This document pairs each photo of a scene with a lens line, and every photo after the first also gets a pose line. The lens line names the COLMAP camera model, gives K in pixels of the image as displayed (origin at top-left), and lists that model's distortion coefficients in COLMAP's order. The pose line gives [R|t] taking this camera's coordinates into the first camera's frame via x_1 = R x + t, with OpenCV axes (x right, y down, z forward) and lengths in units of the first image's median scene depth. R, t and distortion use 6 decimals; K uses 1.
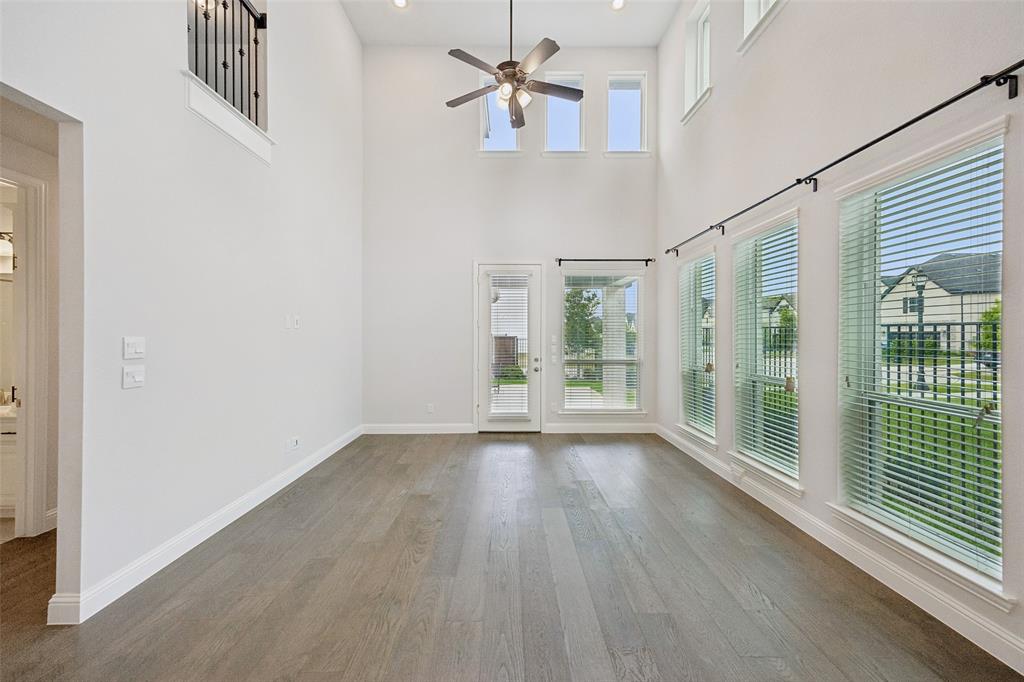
lens RADIAL K [[402.4, 0, 511.6], [0, 402.4, 336.8], [0, 0, 1]] dist [-0.000770, -0.000032]
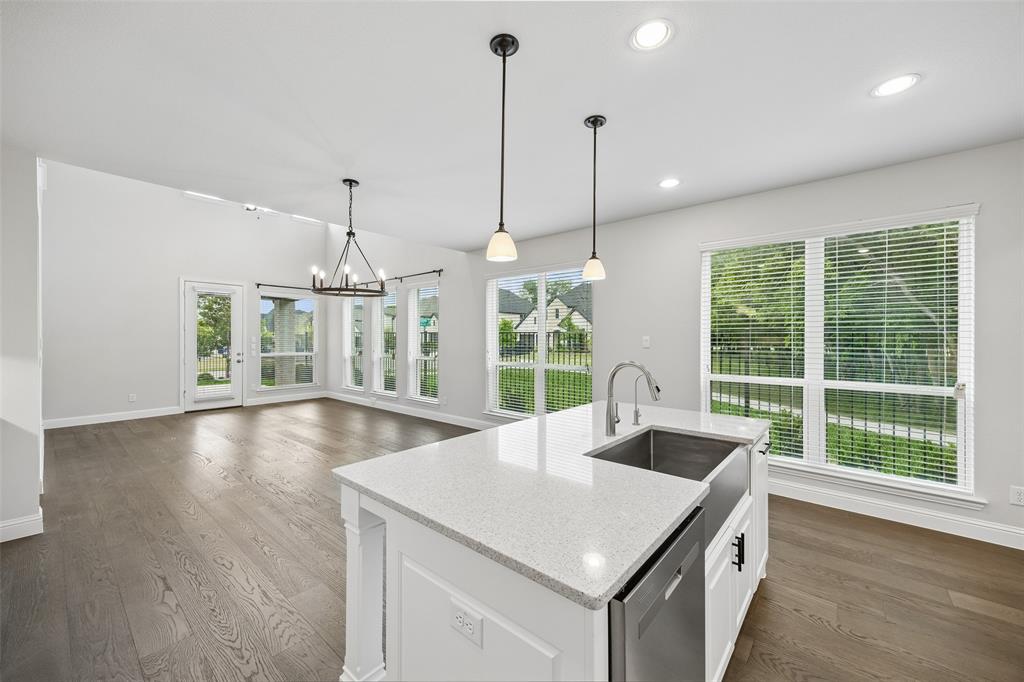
lens RADIAL K [[387.4, 0, 513.5], [0, 387.4, 337.1], [0, 0, 1]] dist [-0.000343, 0.000055]
pose [[0.669350, -0.001657, 0.742945, -0.298586], [0.004001, 0.999991, -0.001375, 0.003805], [-0.742936, 0.003893, 0.669351, -0.602216]]
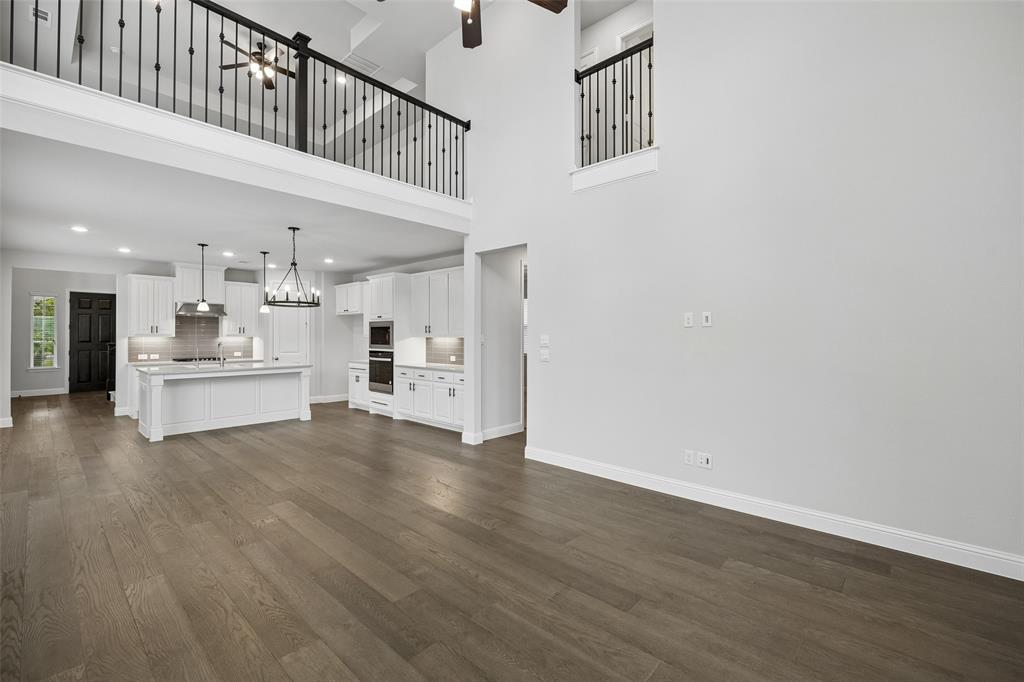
lens RADIAL K [[437.9, 0, 511.9], [0, 437.9, 331.9], [0, 0, 1]] dist [-0.008143, -0.000222]
pose [[-0.679216, -0.007325, -0.733902, 0.290797], [-0.003165, 0.999970, -0.007051, -0.001305], [0.733932, -0.002466, -0.679219, 0.912991]]
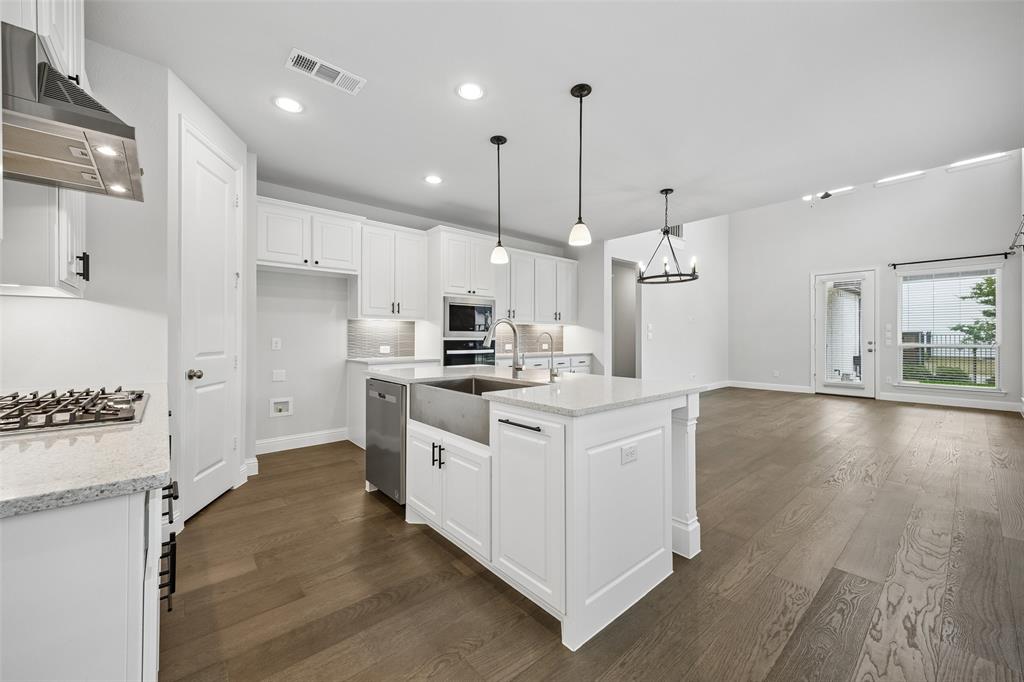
lens RADIAL K [[387.4, 0, 513.5], [0, 387.4, 337.1], [0, 0, 1]] dist [-0.000343, 0.000055]
pose [[0.639678, 0.001828, -0.768641, 0.290034], [-0.002371, 0.999997, 0.000405, 0.040522], [0.768639, 0.001564, 0.639680, -0.707967]]
